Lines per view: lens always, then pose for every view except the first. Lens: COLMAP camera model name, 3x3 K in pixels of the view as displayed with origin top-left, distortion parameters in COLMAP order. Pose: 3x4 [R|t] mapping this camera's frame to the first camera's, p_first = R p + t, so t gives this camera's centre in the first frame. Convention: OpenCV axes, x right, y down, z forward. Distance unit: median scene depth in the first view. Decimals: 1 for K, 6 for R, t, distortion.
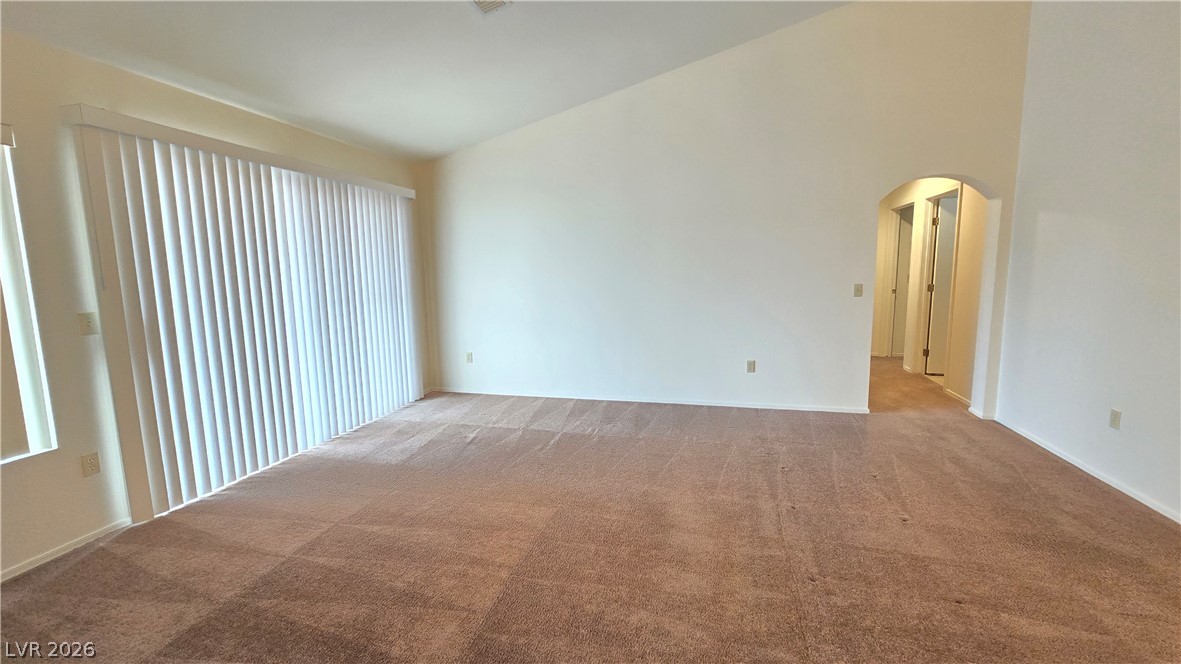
lens RADIAL K [[482.0, 0, 592.6], [0, 482.0, 331.8], [0, 0, 1]] dist [-0.002695, 0.001235]
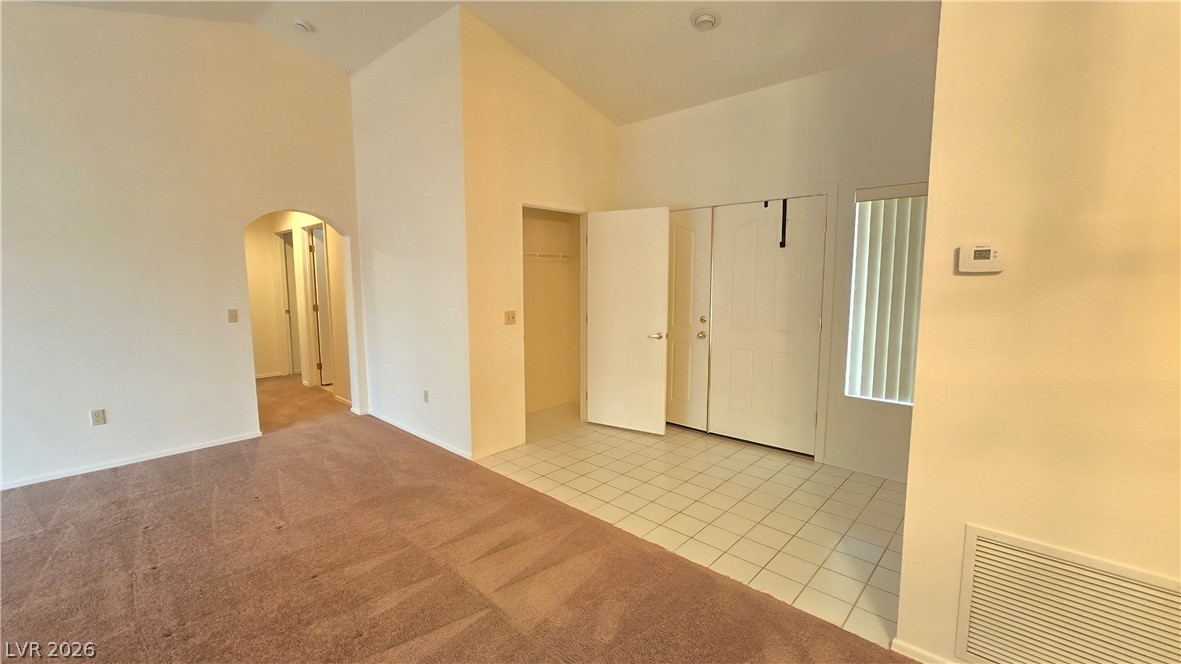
lens RADIAL K [[482.0, 0, 587.4], [0, 482.0, 325.2], [0, 0, 1]] dist [-0.002695, 0.001235]
pose [[0.479810, -0.072153, 0.874401, 0.041862], [0.110928, 0.993604, 0.021120, -0.008363], [-0.870332, 0.086862, 0.484745, -0.126491]]
